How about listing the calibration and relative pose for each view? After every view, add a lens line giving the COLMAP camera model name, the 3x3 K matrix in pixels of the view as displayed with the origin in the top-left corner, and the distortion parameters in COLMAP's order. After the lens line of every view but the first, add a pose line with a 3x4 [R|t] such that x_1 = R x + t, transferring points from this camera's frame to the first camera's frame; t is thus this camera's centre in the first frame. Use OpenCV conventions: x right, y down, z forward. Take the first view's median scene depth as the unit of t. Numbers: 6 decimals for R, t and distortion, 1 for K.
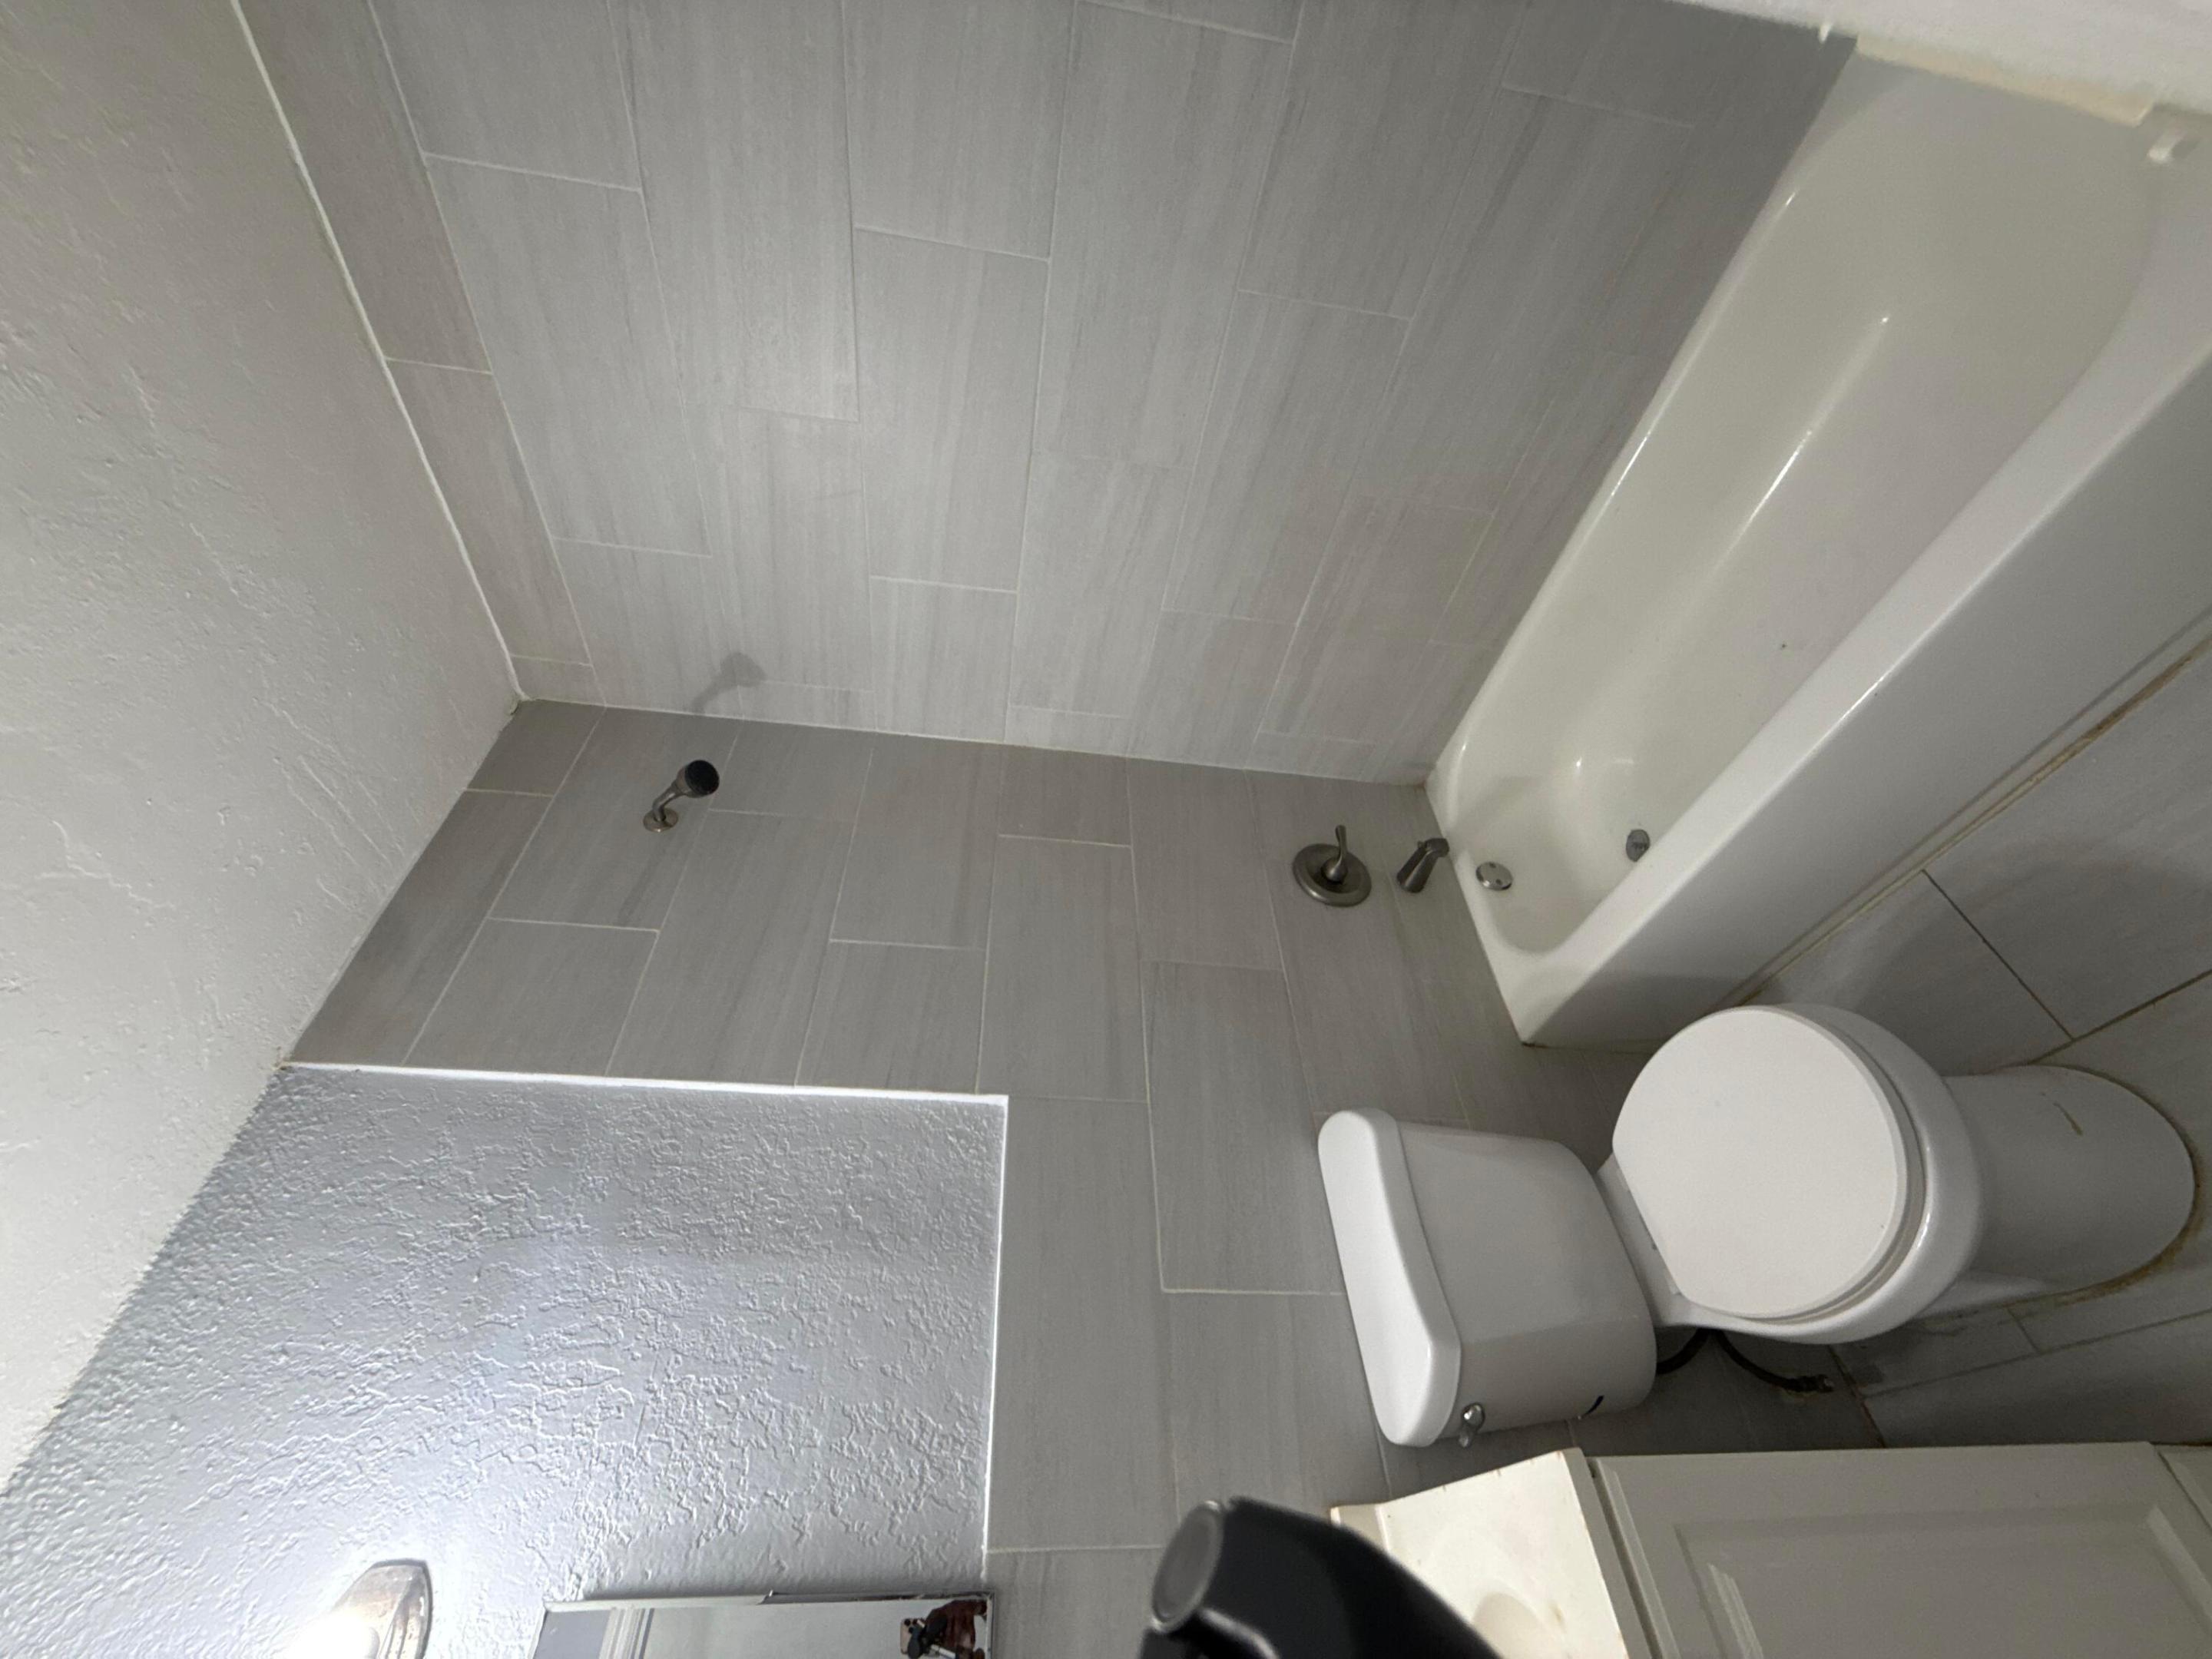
lens RADIAL K [[885.3, 0, 1102.4], [0, 885.3, 823.9], [0, 0, 1]] dist [-0.001626, 0.000084]
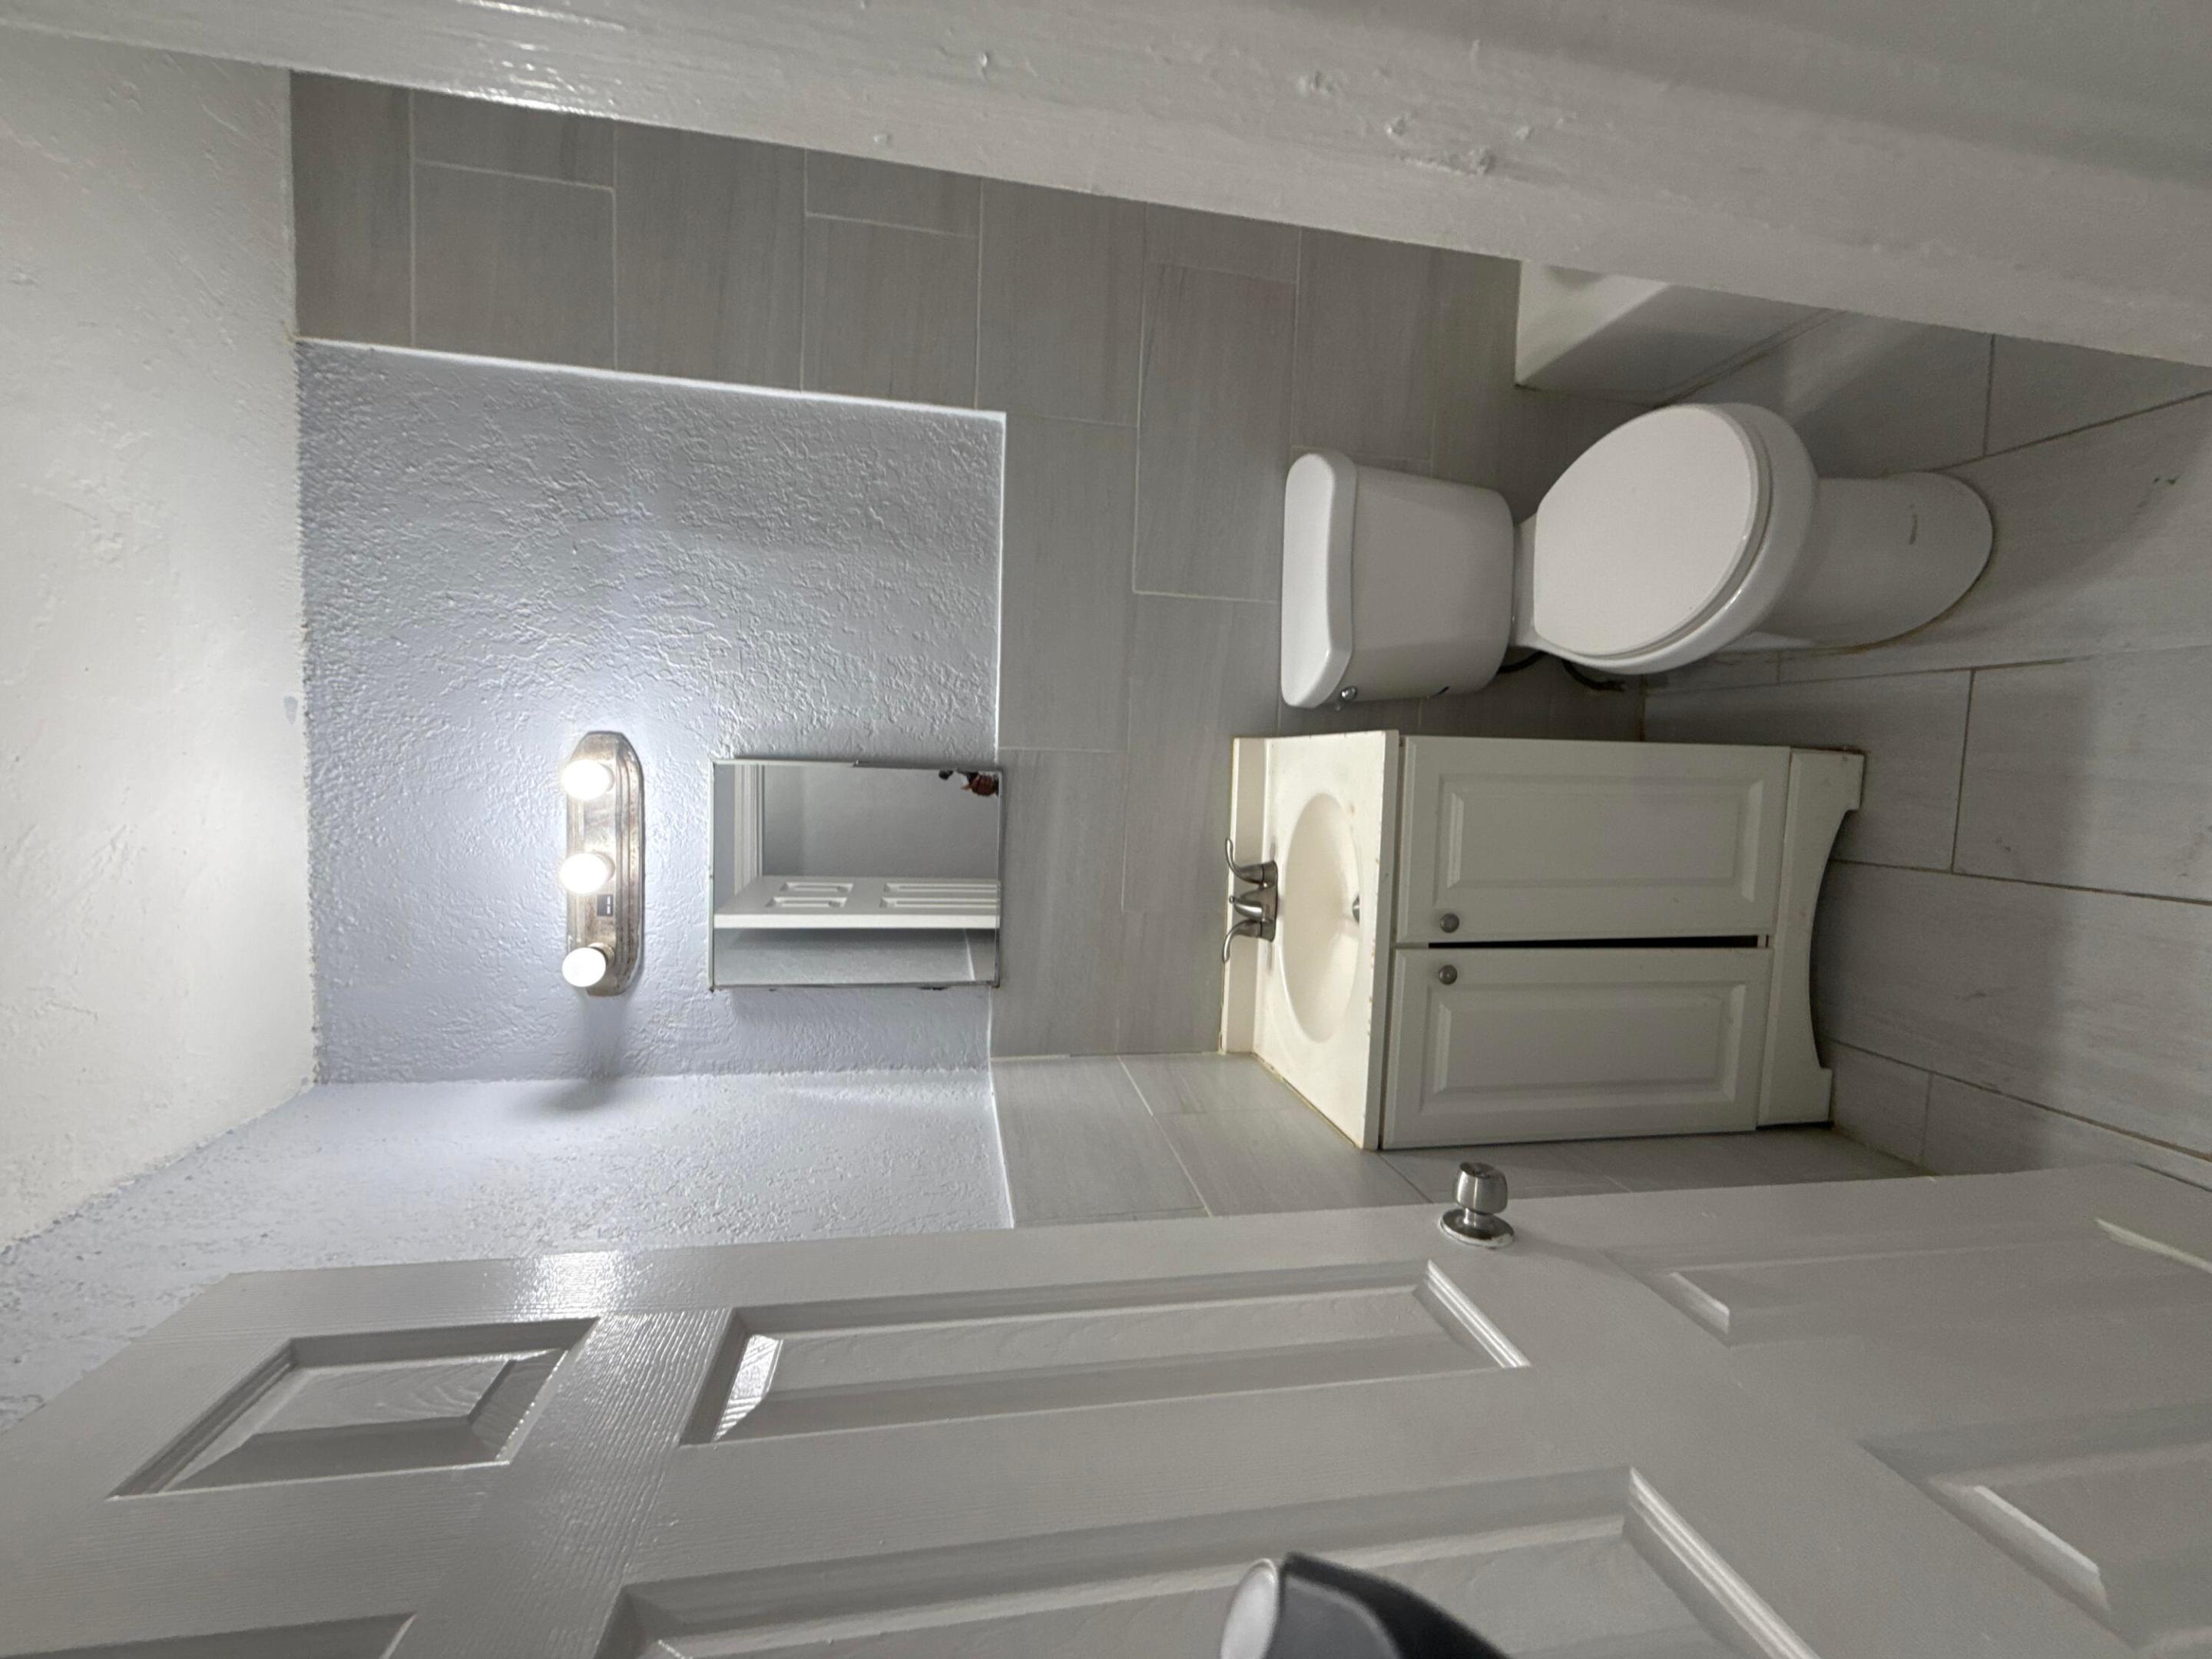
lens RADIAL K [[885.3, 0, 1104.0], [0, 885.3, 831.0], [0, 0, 1]] dist [-0.001626, 0.000084]
pose [[0.997838, 0.059455, 0.027990, 0.012066], [-0.061056, 0.681306, 0.729448, -0.150986], [0.024300, -0.729580, 0.683464, -0.096488]]
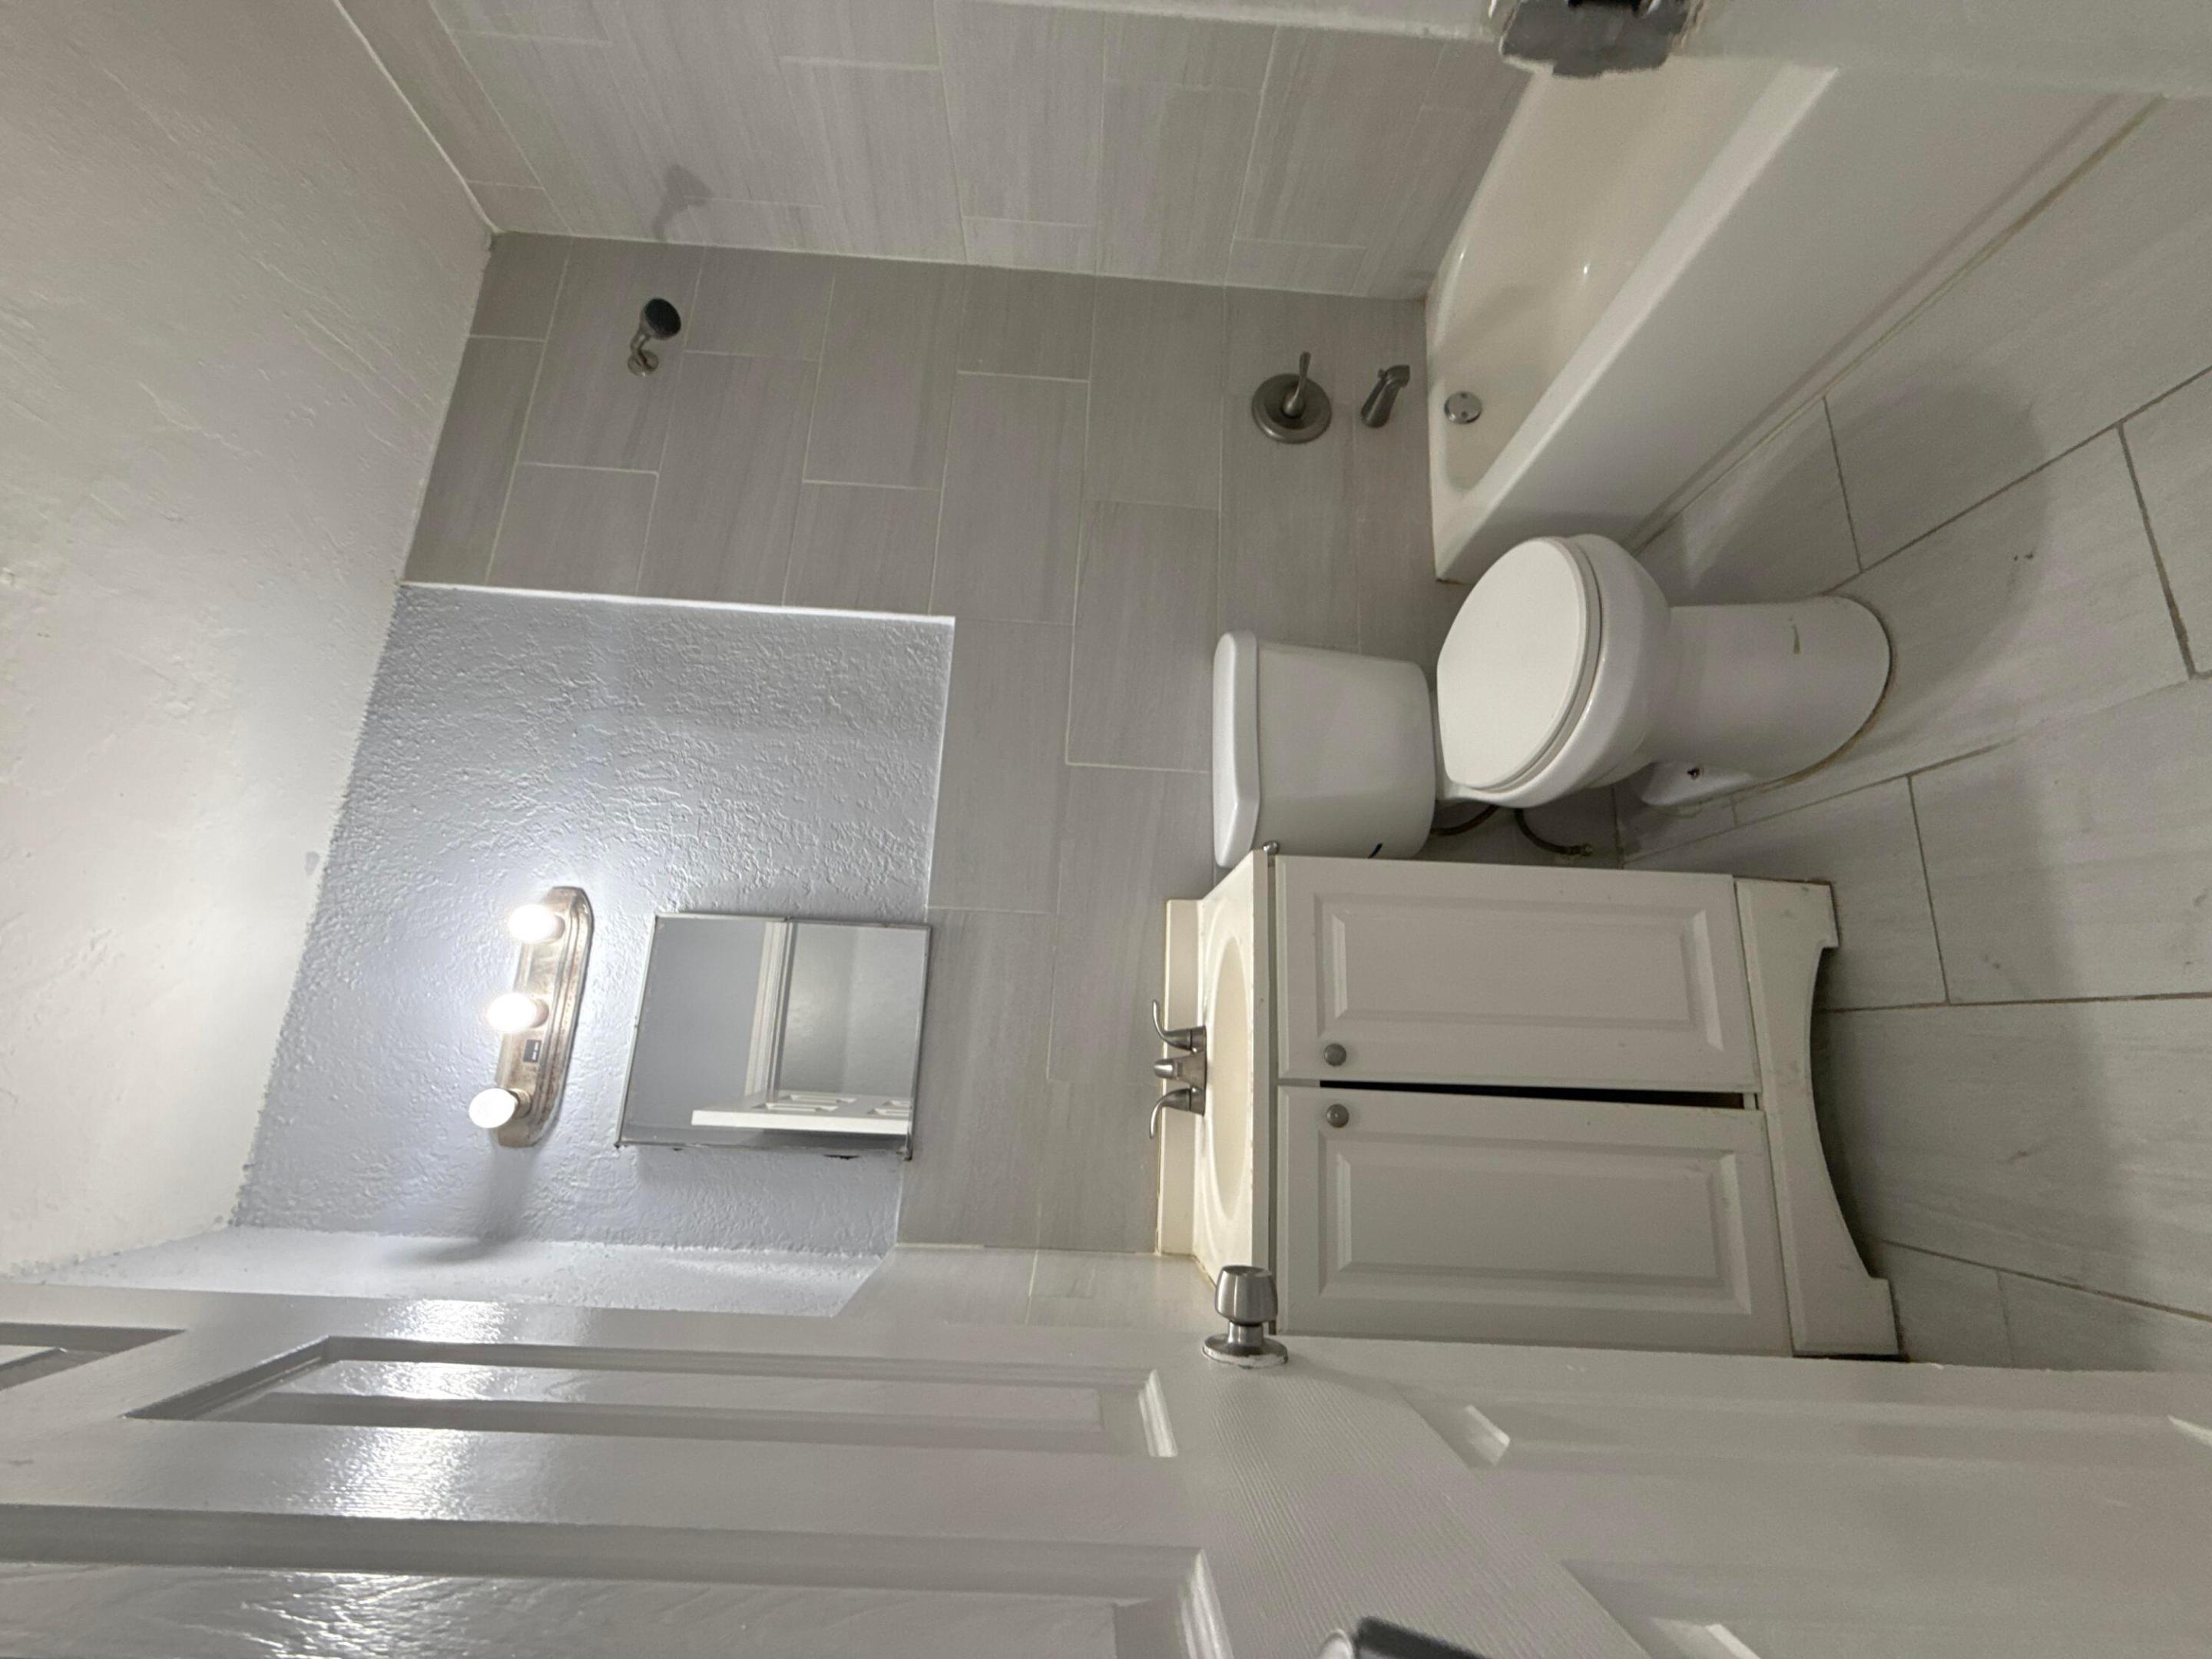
lens RADIAL K [[885.3, 0, 1106.5], [0, 885.3, 831.2], [0, 0, 1]] dist [-0.001626, 0.000084]
pose [[0.990816, 0.044892, -0.127549, 0.306550], [0.022056, 0.876994, 0.479995, -0.012498], [0.133407, -0.478400, 0.867949, -0.181698]]
